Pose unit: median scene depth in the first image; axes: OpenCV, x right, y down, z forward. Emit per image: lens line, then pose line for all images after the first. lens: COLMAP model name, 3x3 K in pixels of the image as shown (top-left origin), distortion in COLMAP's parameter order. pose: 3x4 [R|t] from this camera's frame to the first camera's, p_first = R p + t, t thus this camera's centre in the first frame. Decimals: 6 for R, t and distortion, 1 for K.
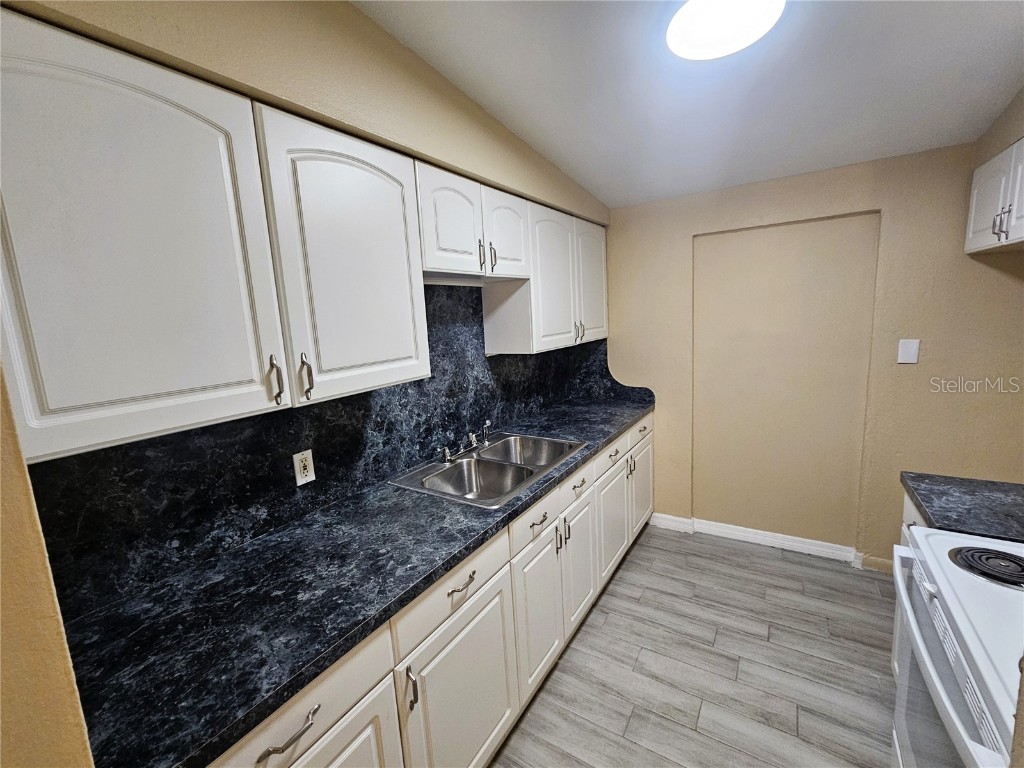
lens RADIAL K [[430.2, 0, 513.9], [0, 430.2, 379.1], [0, 0, 1]] dist [0.004886, -0.001650]
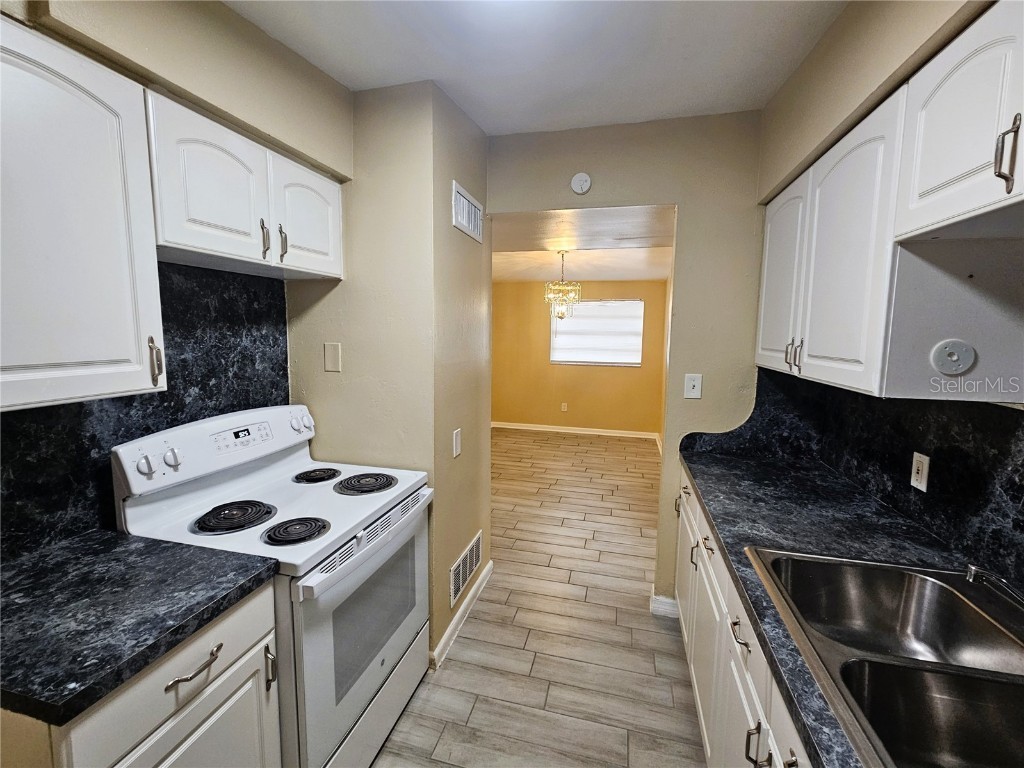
lens RADIAL K [[430.2, 0, 507.5], [0, 430.2, 378.4], [0, 0, 1]] dist [0.004886, -0.001650]
pose [[-0.953703, 0.076949, -0.290738, 0.642867], [-0.003981, 0.963400, 0.268038, -0.244162], [0.300722, 0.256787, -0.918492, 1.629346]]
